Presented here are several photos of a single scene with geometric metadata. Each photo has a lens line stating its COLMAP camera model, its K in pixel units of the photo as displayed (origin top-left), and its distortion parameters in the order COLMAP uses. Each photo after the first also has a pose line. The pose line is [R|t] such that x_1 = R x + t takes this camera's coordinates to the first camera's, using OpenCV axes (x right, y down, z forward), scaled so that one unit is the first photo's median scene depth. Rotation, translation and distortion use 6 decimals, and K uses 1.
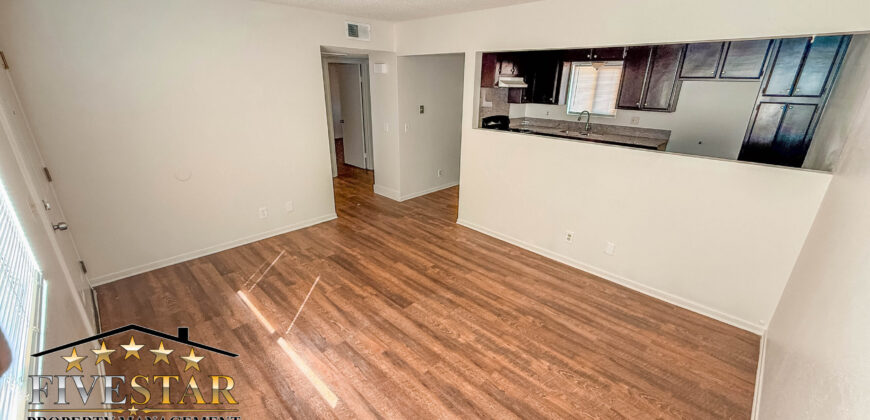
lens RADIAL K [[345.2, 0, 428.0], [0, 345.2, 212.6], [0, 0, 1]] dist [-0.006060, -0.000289]
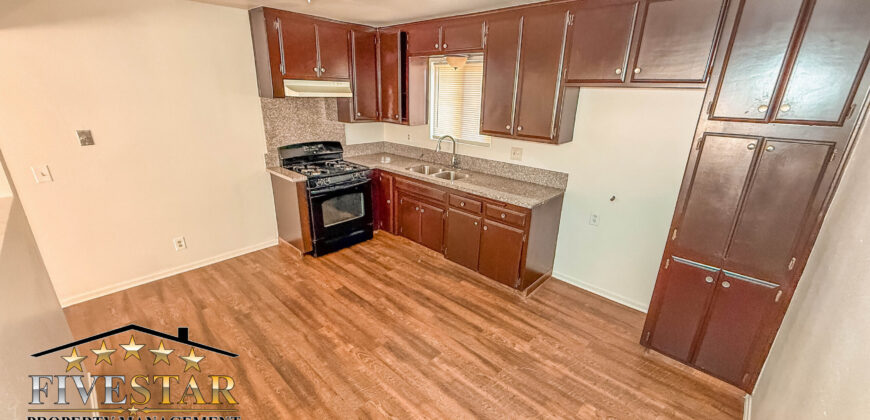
lens RADIAL K [[348.9, 0, 432.6], [0, 348.9, 210.2], [0, 0, 1]] dist [-0.000664, -0.000010]
pose [[0.999701, -0.000605, 0.024456, 0.737299], [0.001366, 0.999514, -0.031139, -0.254492], [-0.024425, 0.031163, 0.999216, 0.679331]]
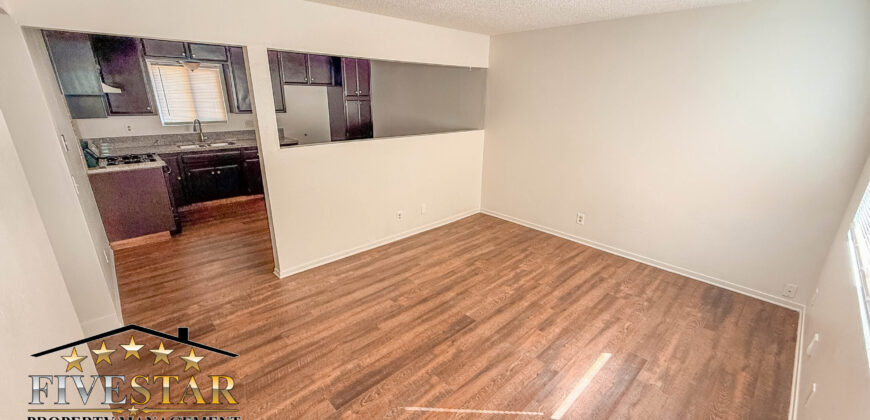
lens RADIAL K [[348.9, 0, 432.6], [0, 348.9, 210.2], [0, 0, 1]] dist [-0.000664, -0.000010]
pose [[0.032042, -0.335975, 0.941326, -0.728414], [0.341862, 0.888689, 0.305552, -0.281456], [-0.939204, 0.312013, 0.143332, 0.702376]]
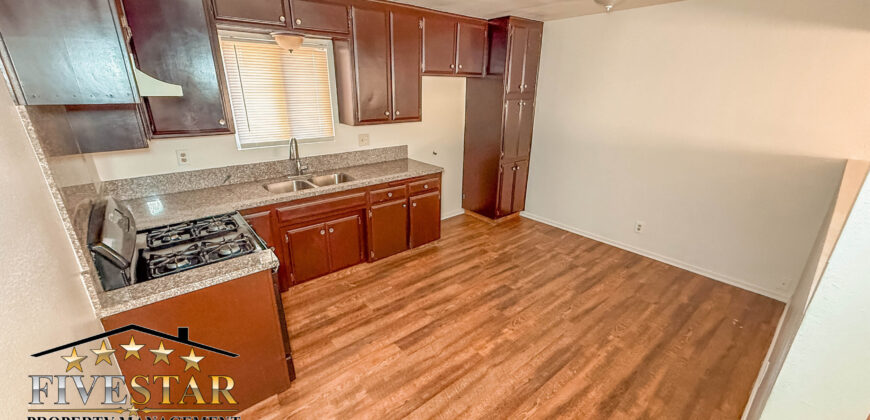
lens RADIAL K [[351.0, 0, 430.4], [0, 351.0, 211.5], [0, 0, 1]] dist [0.000089, -0.000013]
pose [[0.088899, -0.351857, 0.931823, -0.036126], [0.347448, 0.887718, 0.302055, -0.504491], [-0.933476, 0.296908, 0.201169, 1.332101]]
